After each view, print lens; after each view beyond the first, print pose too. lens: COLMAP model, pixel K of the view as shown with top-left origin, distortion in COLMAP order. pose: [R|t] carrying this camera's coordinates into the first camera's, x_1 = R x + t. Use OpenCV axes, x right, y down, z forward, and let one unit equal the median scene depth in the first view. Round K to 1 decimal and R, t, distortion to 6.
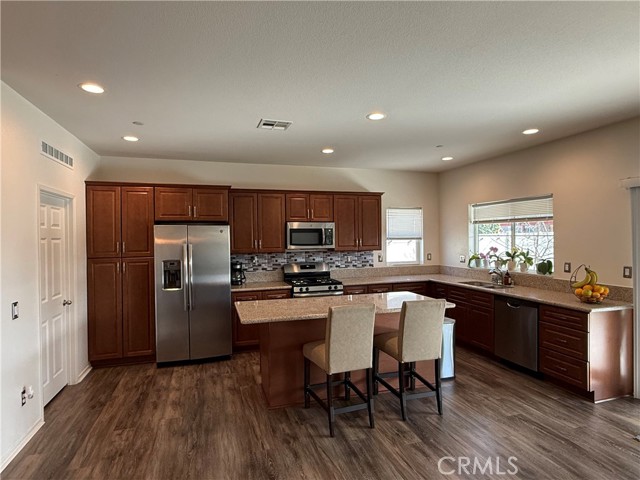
lens RADIAL K [[354.6, 0, 317.5], [0, 354.6, 241.5], [0, 0, 1]] dist [-0.002257, 0.000636]
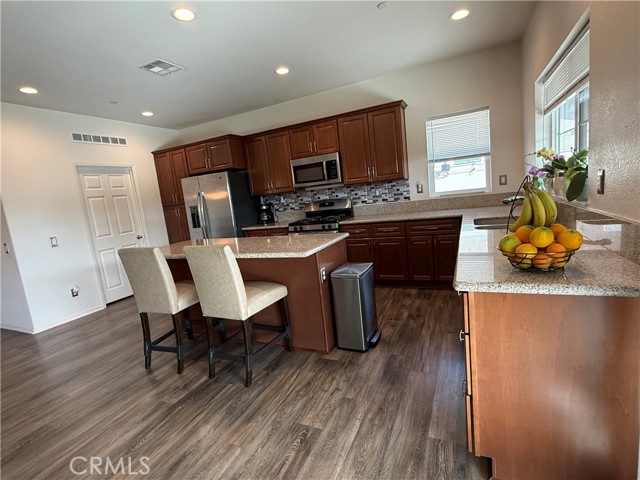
lens RADIAL K [[313.9, 0, 319.5], [0, 313.9, 239.9], [0, 0, 1]] dist [-0.002016, -0.000075]
pose [[0.740277, 0.029267, -0.671664, 0.575243], [0.093646, 0.984824, 0.146125, 0.044669], [0.665748, -0.171072, 0.726302, 0.399624]]
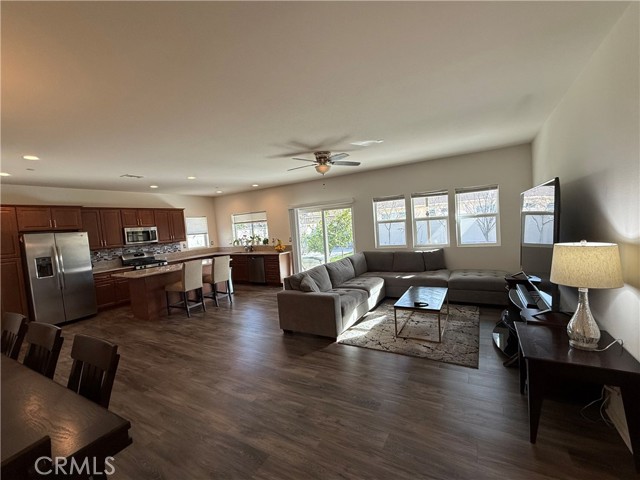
lens RADIAL K [[272.2, 0, 322.1], [0, 272.2, 239.0], [0, 0, 1]] dist [-0.002314, -0.000571]
pose [[0.731379, -0.076715, 0.677643, -0.275510], [0.071035, 0.996817, 0.036180, 0.014906], [-0.678262, 0.021675, 0.734501, -0.521064]]
